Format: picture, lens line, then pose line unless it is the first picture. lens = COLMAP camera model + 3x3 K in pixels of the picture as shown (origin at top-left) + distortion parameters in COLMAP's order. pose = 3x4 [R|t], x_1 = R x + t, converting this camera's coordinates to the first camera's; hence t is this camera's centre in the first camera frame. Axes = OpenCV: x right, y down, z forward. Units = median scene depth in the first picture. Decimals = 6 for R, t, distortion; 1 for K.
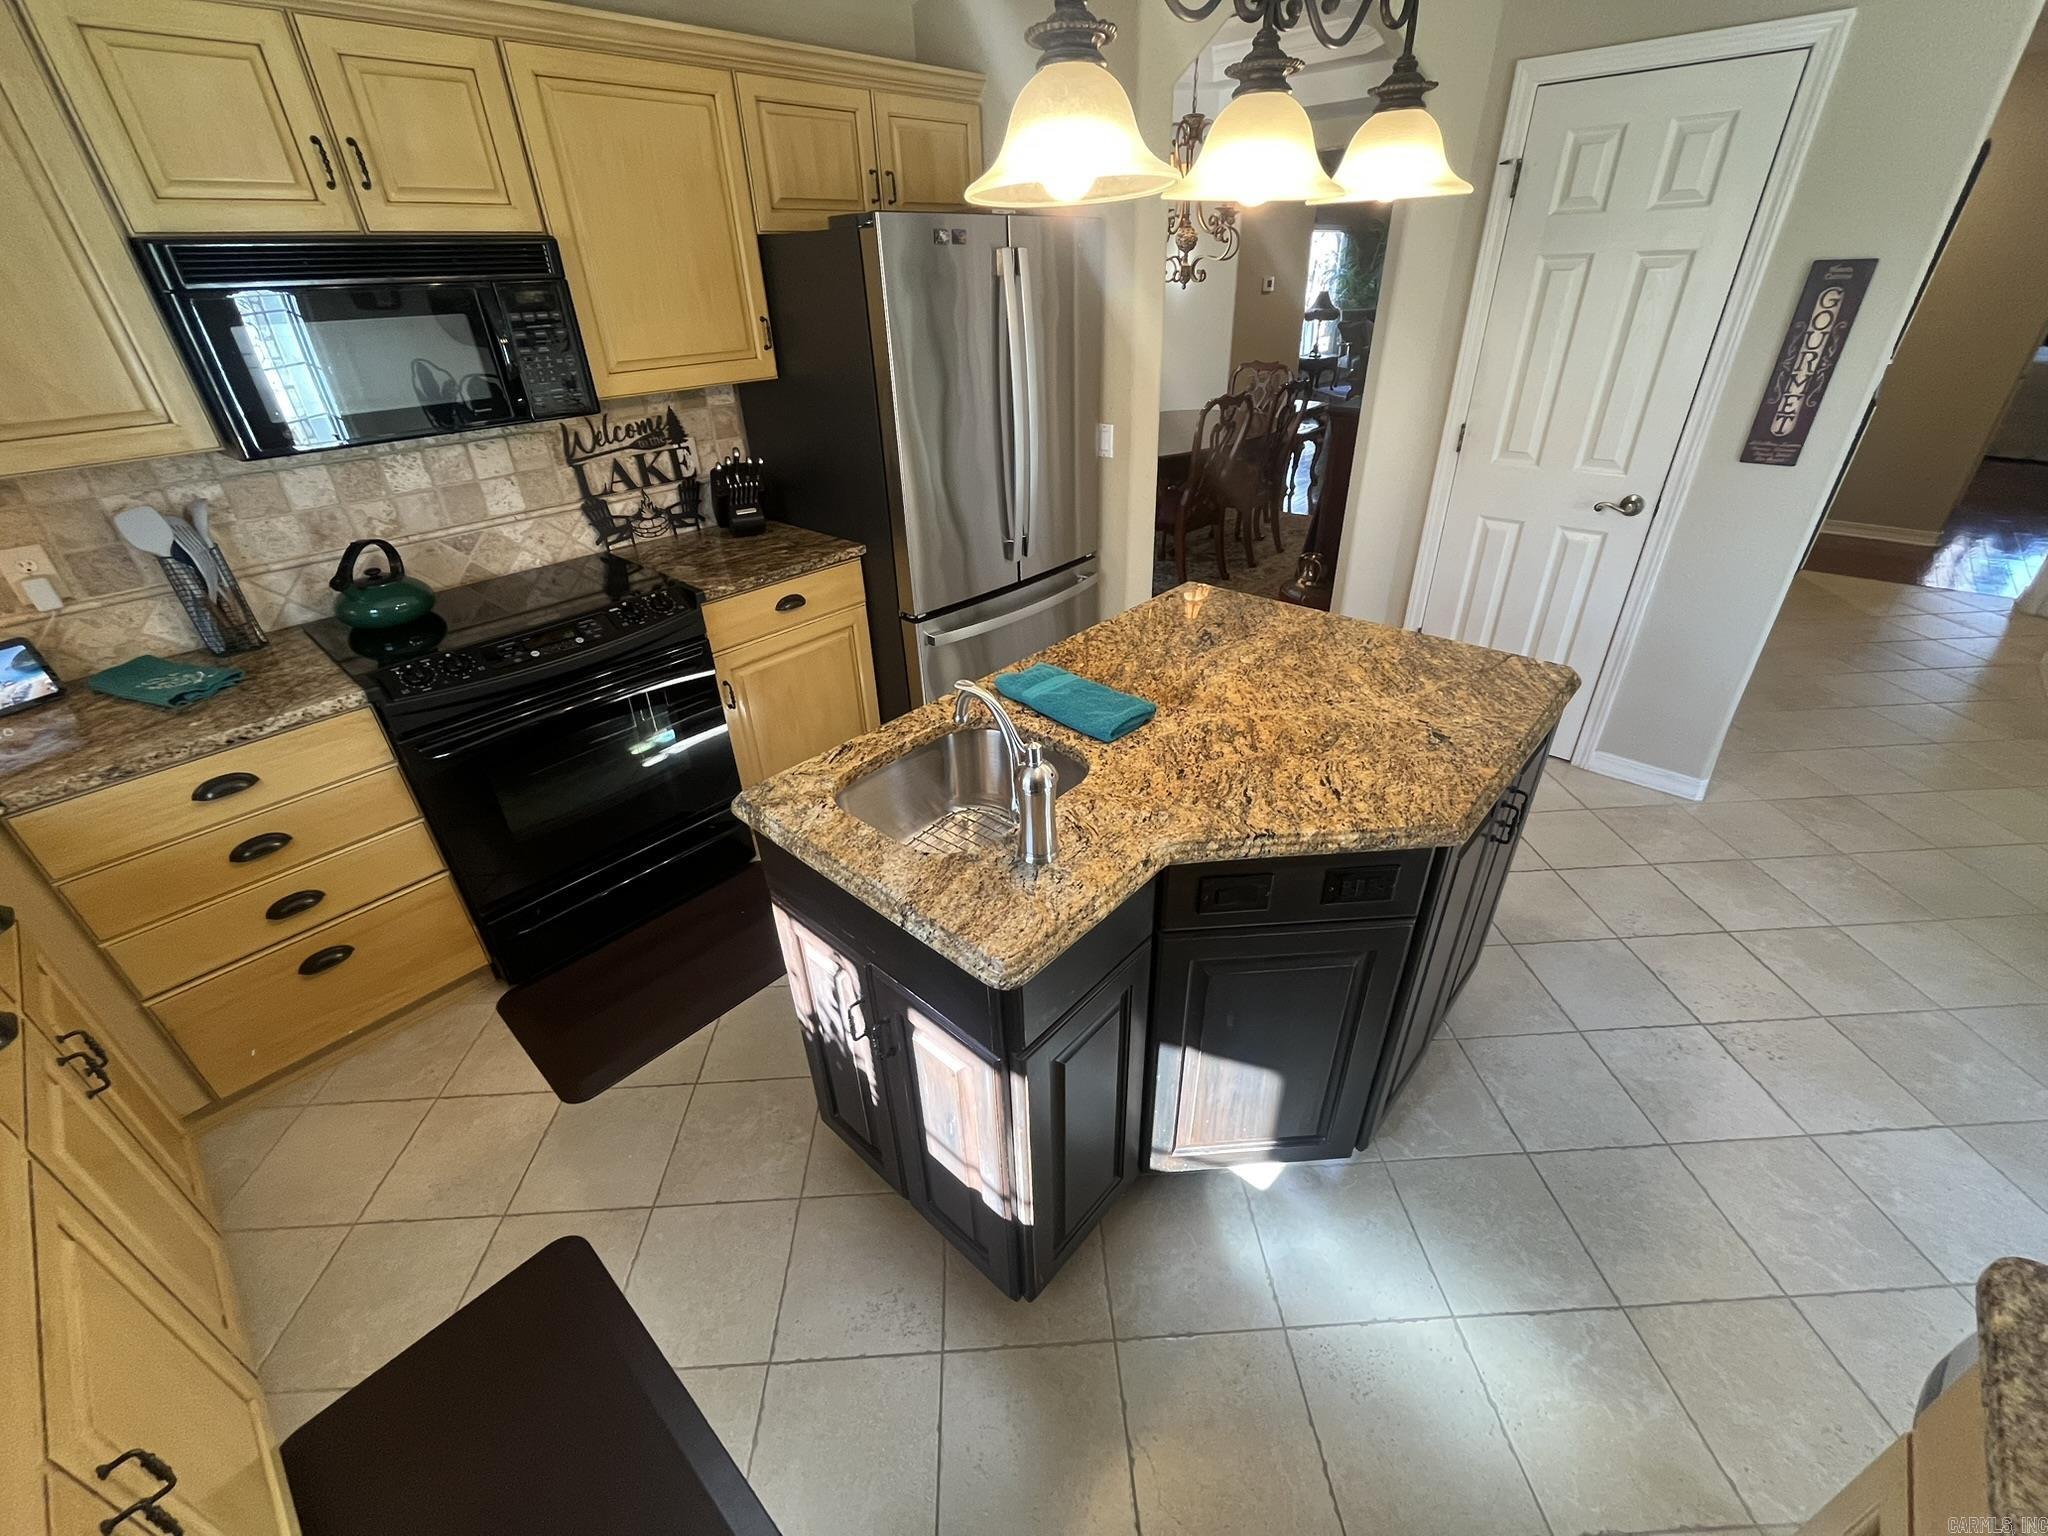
lens RADIAL K [[835.2, 0, 1015.8], [0, 835.2, 760.2], [0, 0, 1]] dist [-0.003409, 0.000066]
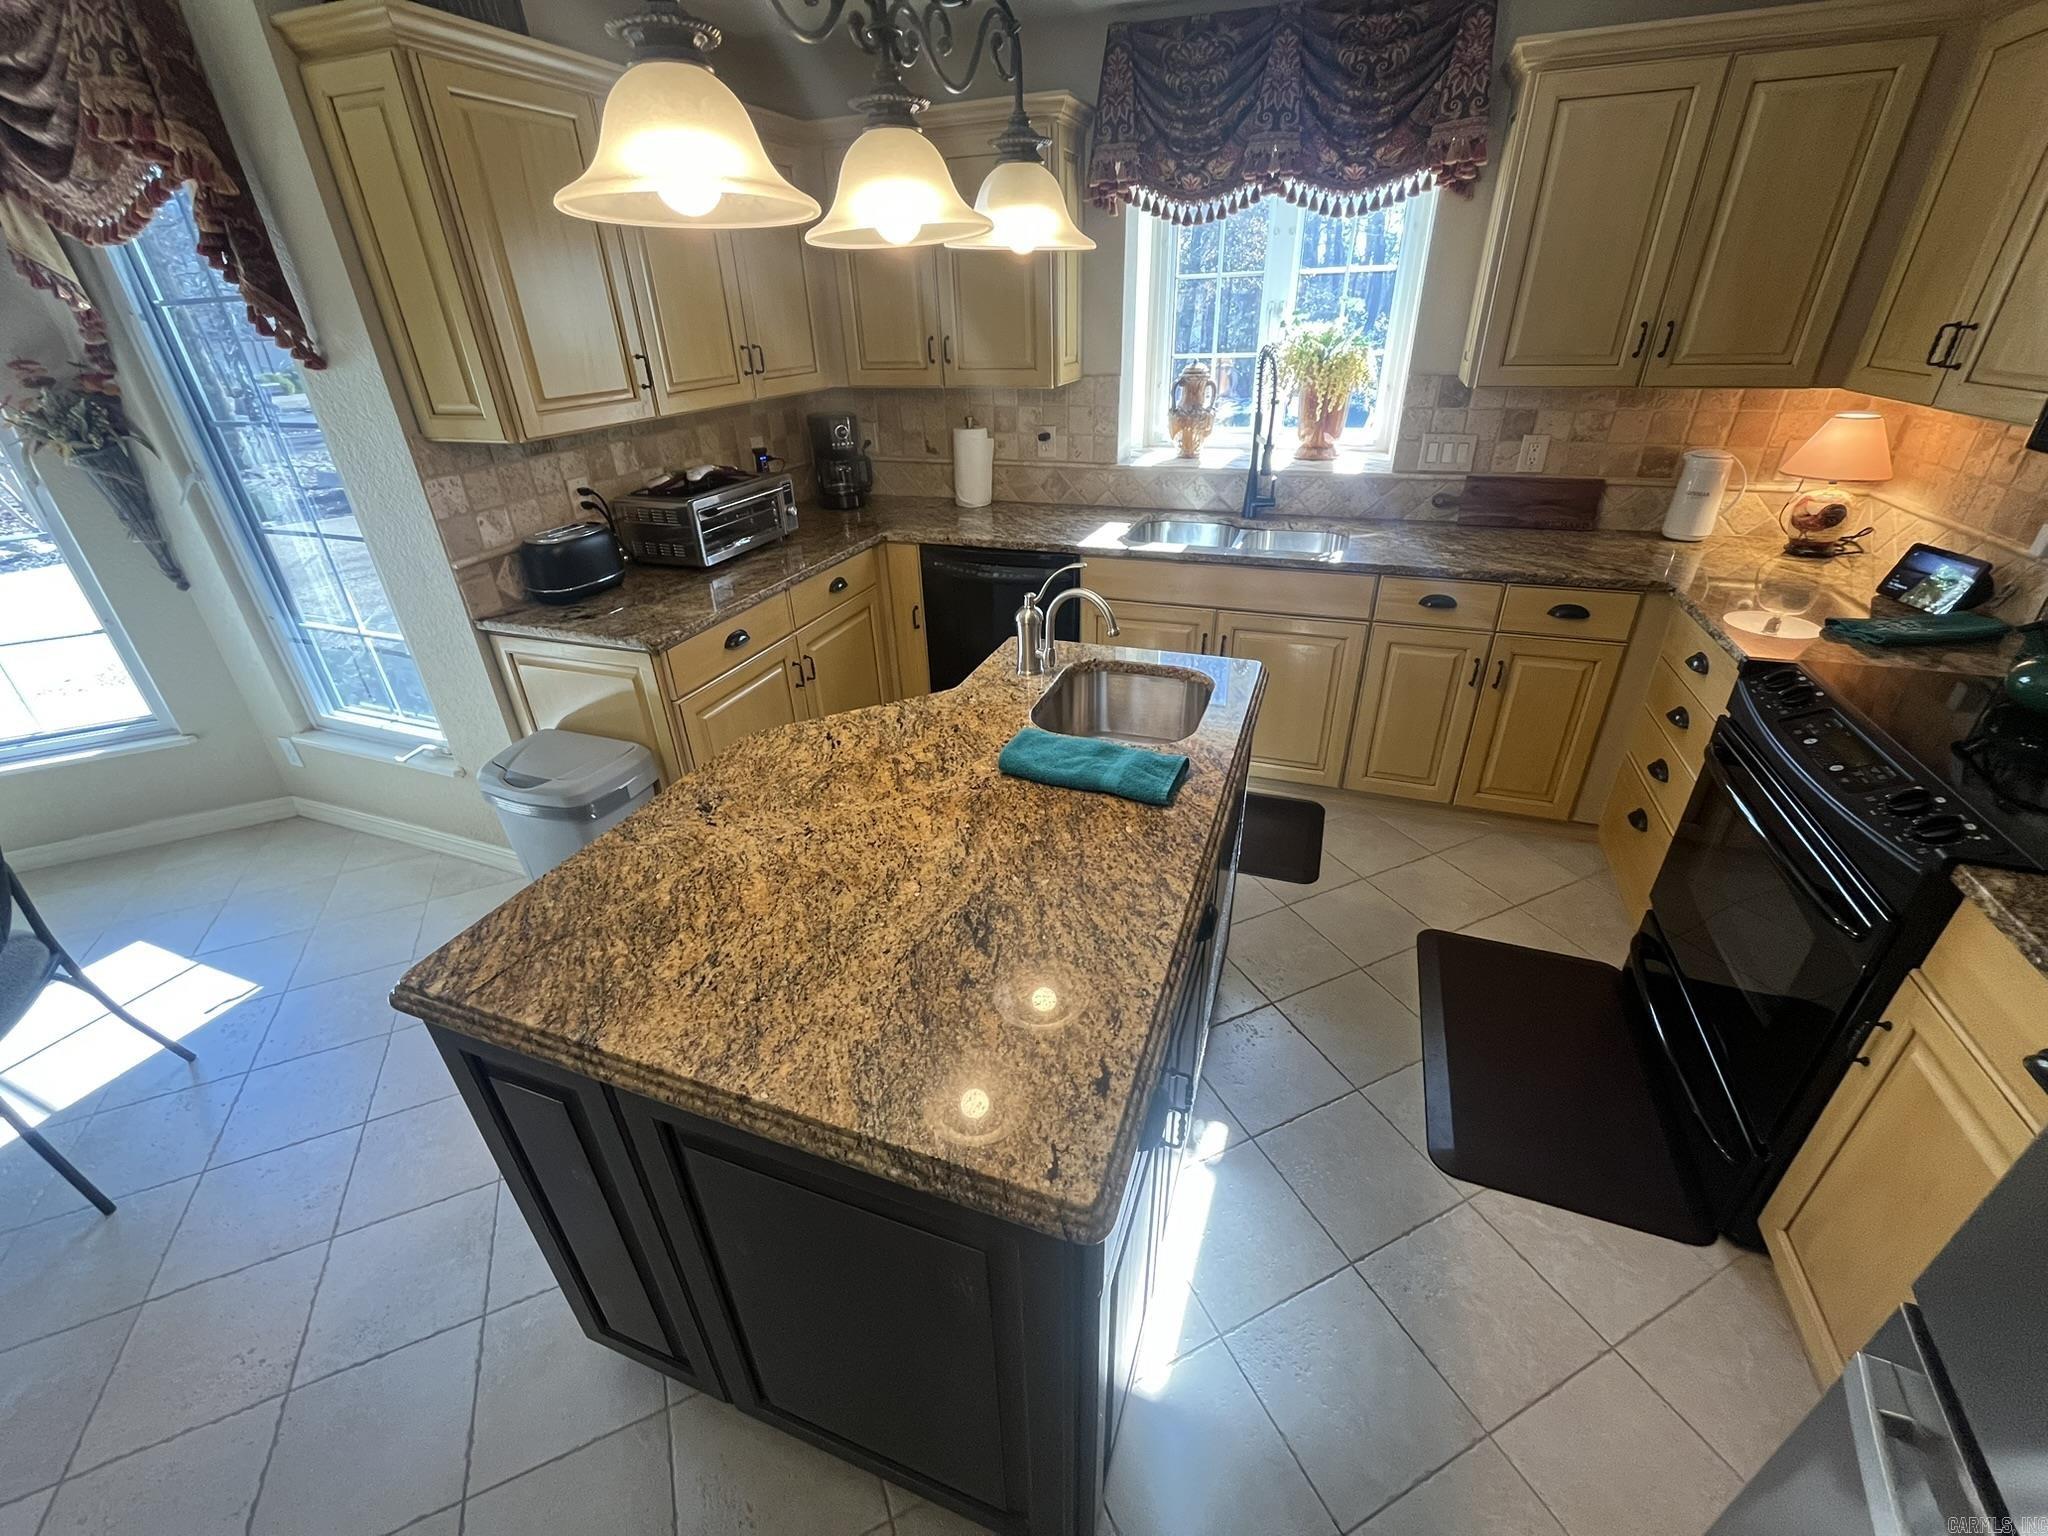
lens RADIAL K [[835.2, 0, 1017.5], [0, 835.2, 746.4], [0, 0, 1]] dist [-0.003409, 0.000066]
pose [[-0.926337, 0.231827, -0.296911, 0.417733], [-0.129273, 0.544690, 0.828614, -0.843913], [0.353820, 0.805958, -0.474597, 1.424579]]
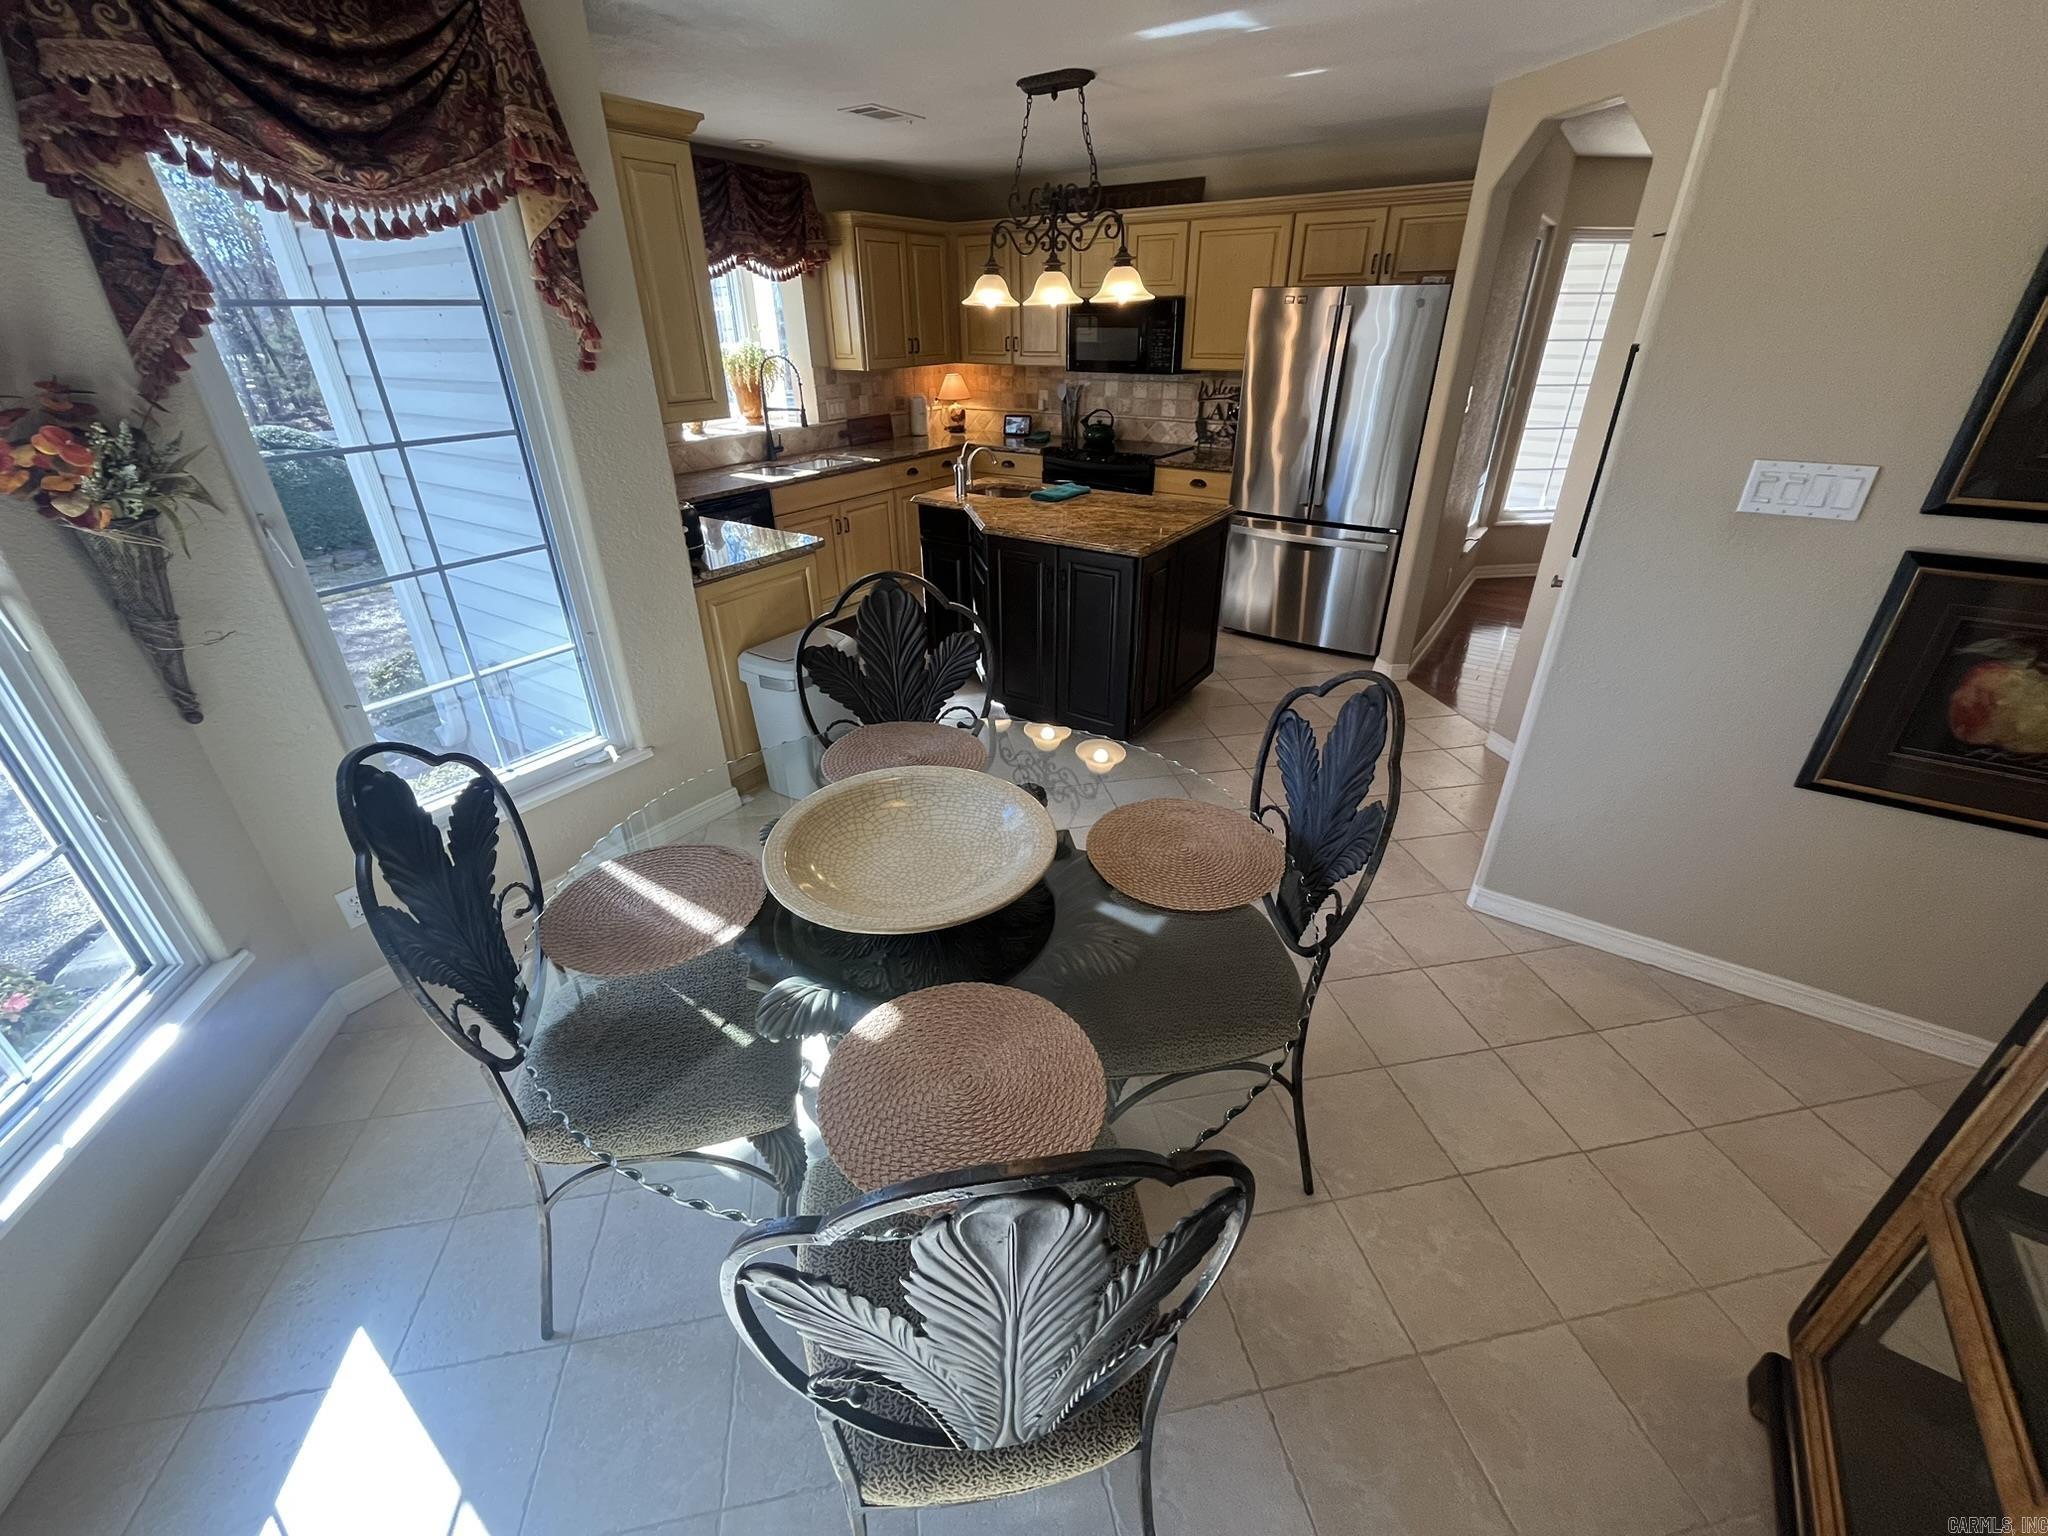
lens RADIAL K [[835.2, 0, 1019.6], [0, 835.2, 777.1], [0, 0, 1]] dist [-0.003409, 0.000066]
pose [[0.157617, 0.507436, -0.847151, 2.717841], [-0.498727, 0.781333, 0.375221, -0.287095], [0.852308, 0.363356, 0.376223, 0.268380]]
